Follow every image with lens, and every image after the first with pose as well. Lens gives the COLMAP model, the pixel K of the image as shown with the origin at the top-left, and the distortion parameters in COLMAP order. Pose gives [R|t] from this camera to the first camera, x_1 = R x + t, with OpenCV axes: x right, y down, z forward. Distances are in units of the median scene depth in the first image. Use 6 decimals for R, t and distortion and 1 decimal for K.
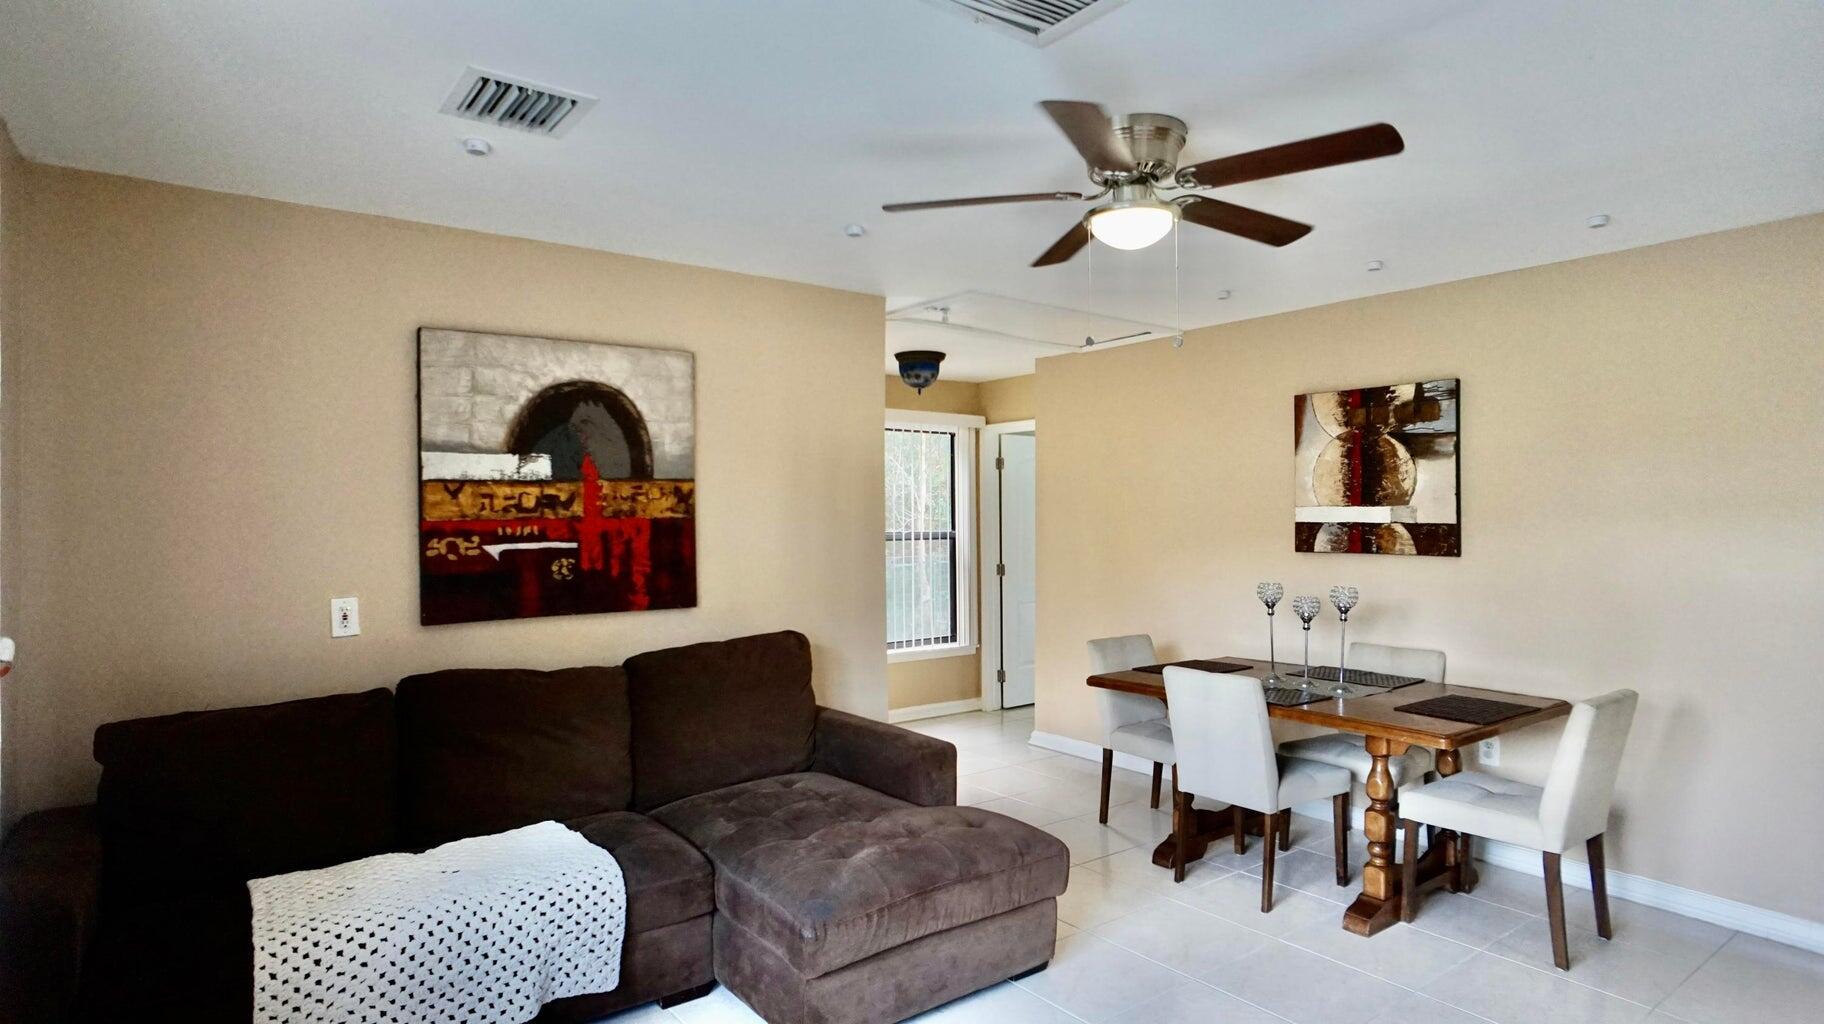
lens RADIAL K [[960.7, 0, 912.7], [0, 960.7, 517.4], [0, 0, 1]] dist [-0.004765, 0.000500]
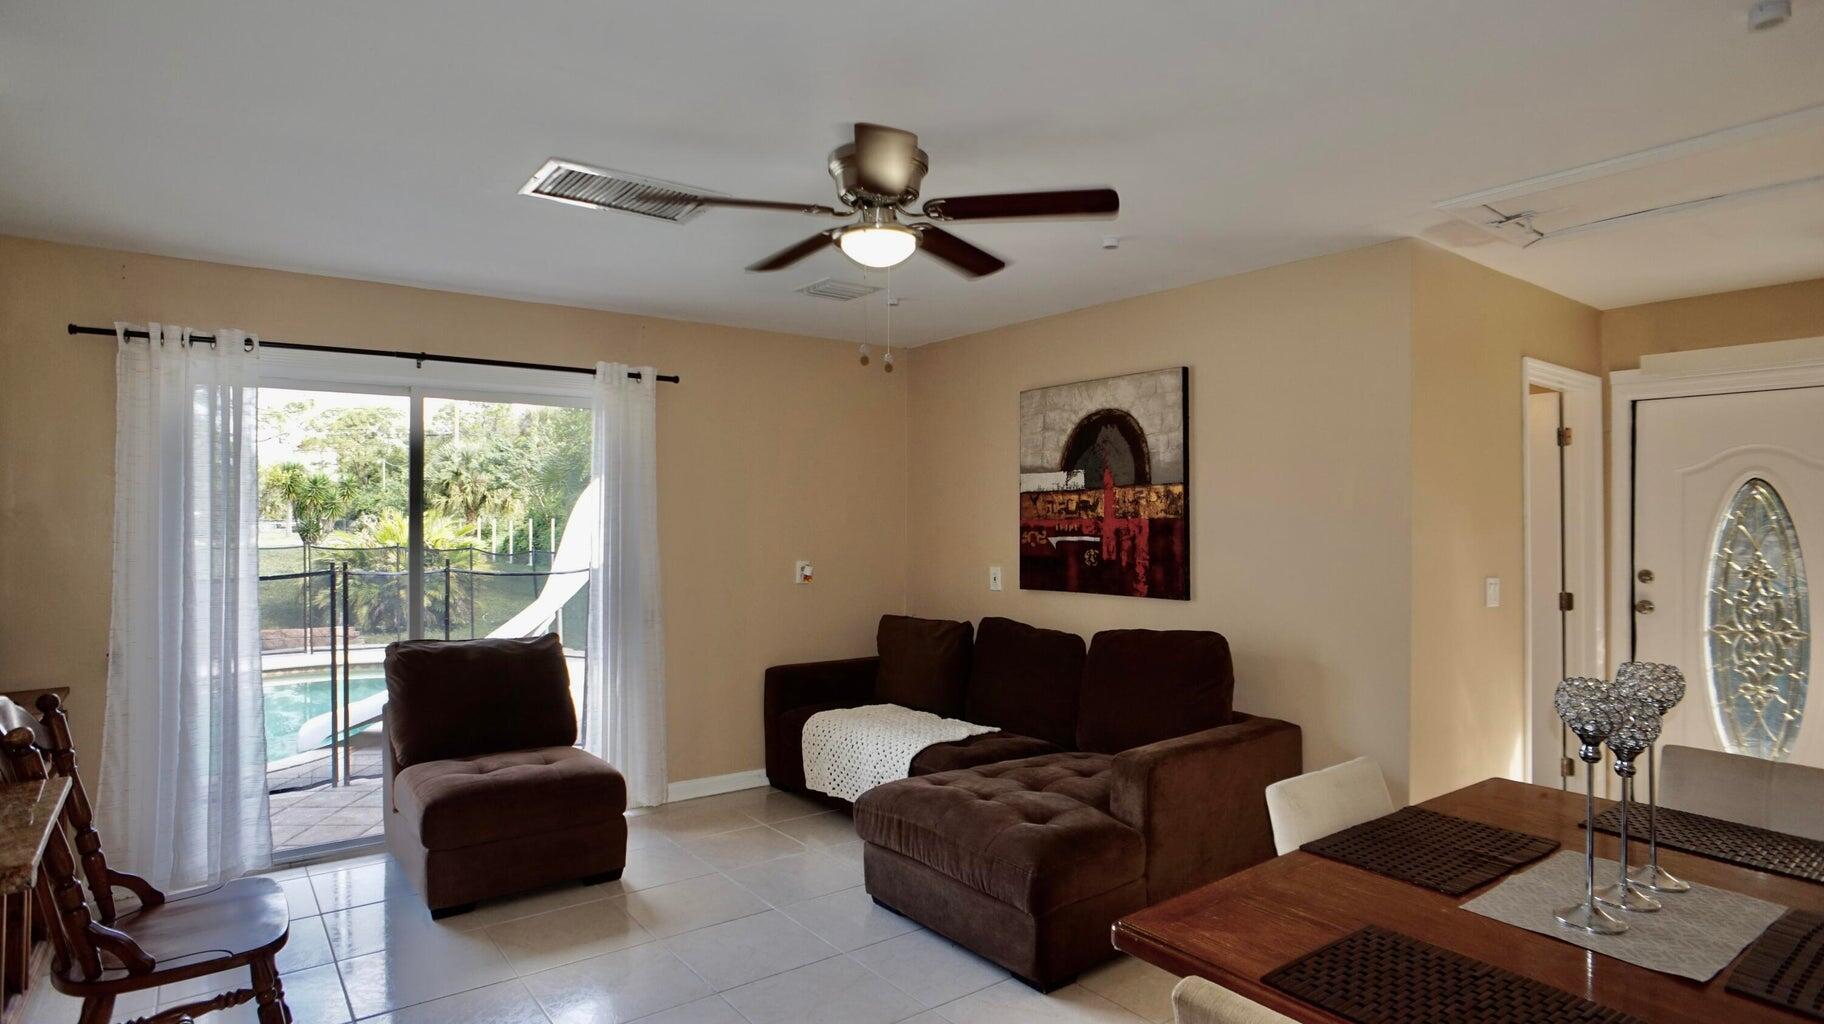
lens RADIAL K [[960.7, 0, 912.8], [0, 960.7, 511.6], [0, 0, 1]] dist [-0.004765, 0.000500]
pose [[0.057253, -0.003412, -0.998354, 0.907558], [-0.003125, 0.999989, -0.003597, -0.002709], [0.998355, 0.003326, 0.057241, 0.680230]]
